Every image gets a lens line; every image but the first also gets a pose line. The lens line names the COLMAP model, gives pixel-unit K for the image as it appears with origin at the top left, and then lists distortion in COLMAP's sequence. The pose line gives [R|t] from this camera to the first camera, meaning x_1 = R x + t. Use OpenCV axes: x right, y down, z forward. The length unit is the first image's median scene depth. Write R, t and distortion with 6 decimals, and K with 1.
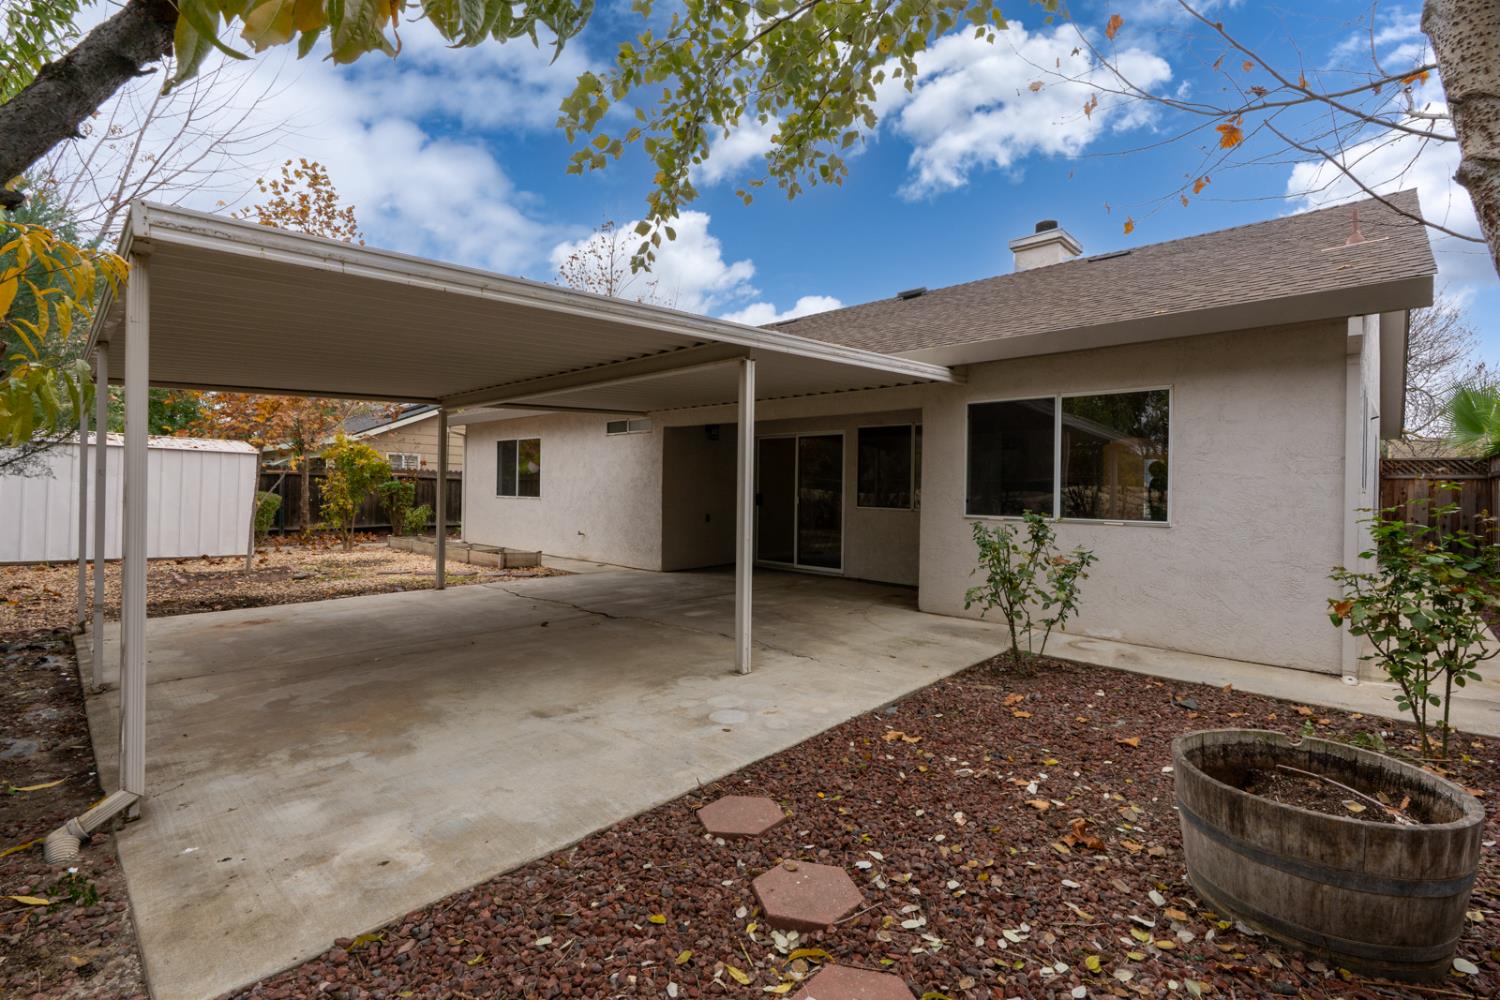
lens RADIAL K [[676.9, 0, 759.6], [0, 676.9, 483.3], [0, 0, 1]] dist [-0.002524, 0.000502]
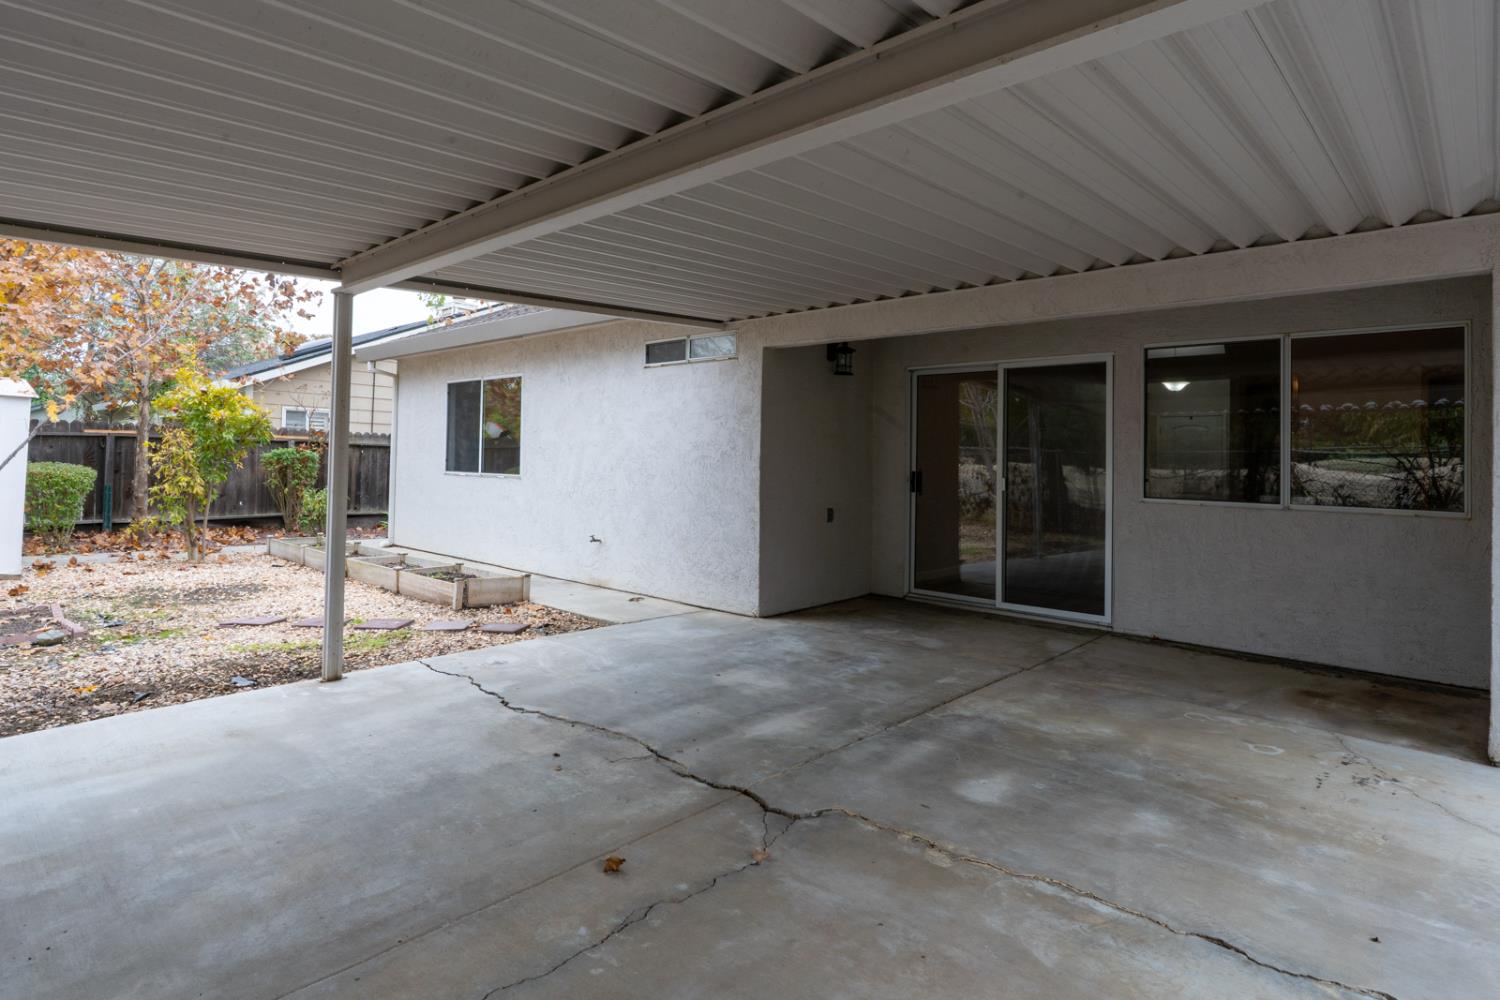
lens RADIAL K [[813.3, 0, 758.3], [0, 813.3, 442.2], [0, 0, 1]] dist [-0.001445, 0.000031]
pose [[0.999973, 0.004522, 0.005735, -0.131467], [-0.004435, 0.999877, -0.015019, 0.001702], [-0.005802, 0.014994, 0.999871, 0.312511]]
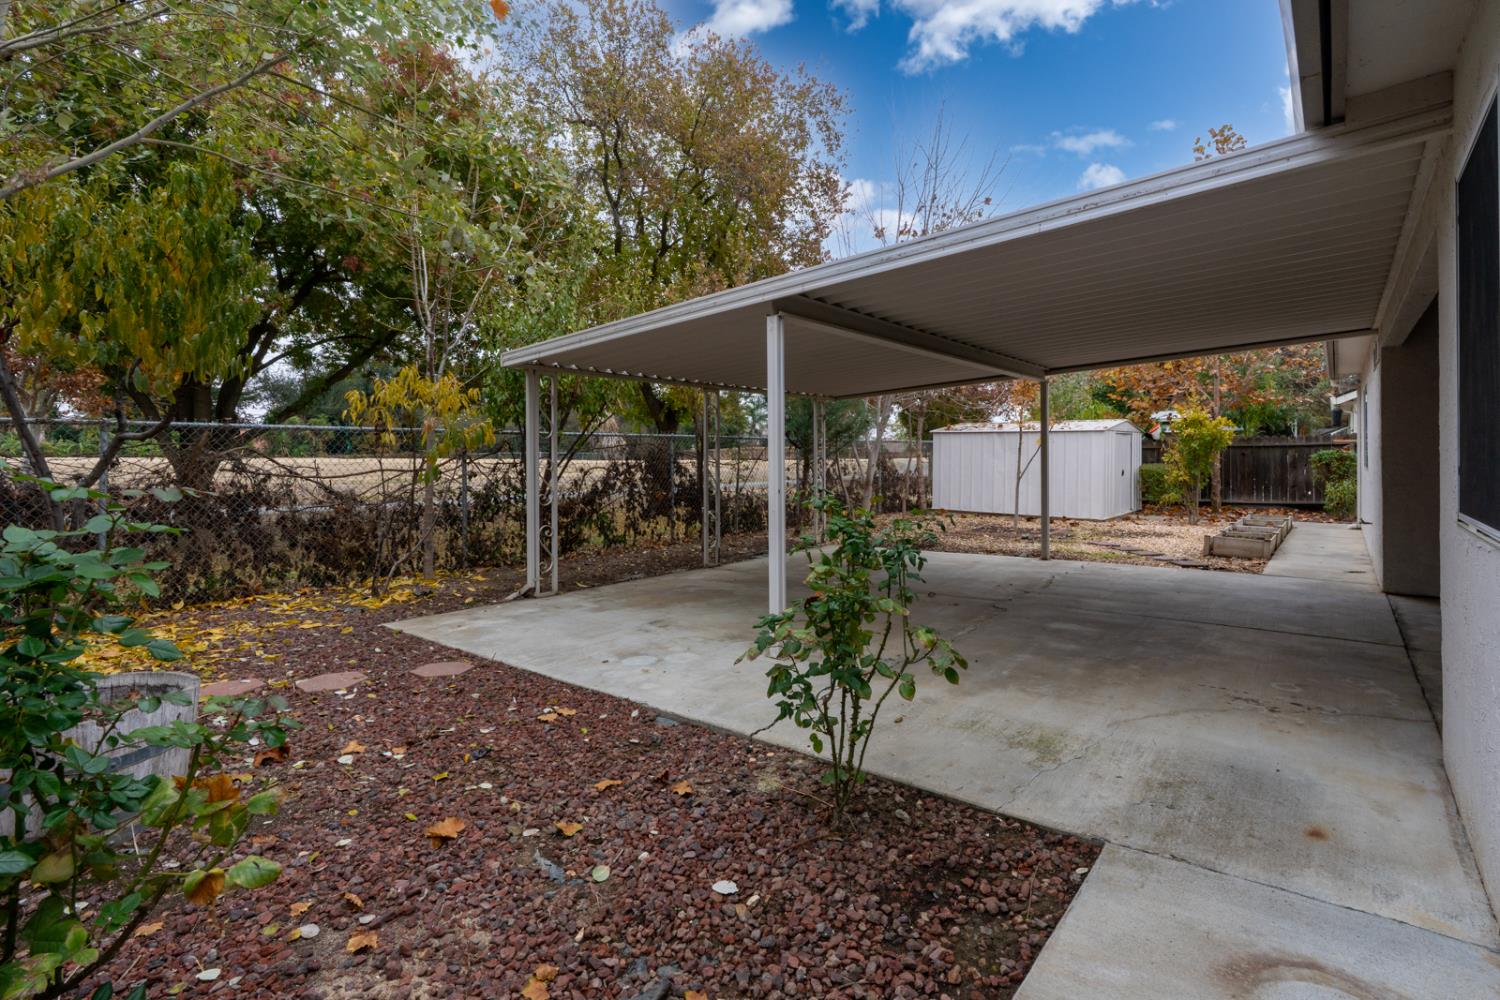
lens RADIAL K [[690.6, 0, 782.9], [0, 690.6, 469.8], [0, 0, 1]] dist [0.000826, 0.000463]
pose [[0.078399, -0.001363, -0.996921, 0.378523], [0.020862, 0.999782, 0.000274, 0.009240], [0.996704, -0.020819, 0.078411, 0.371040]]
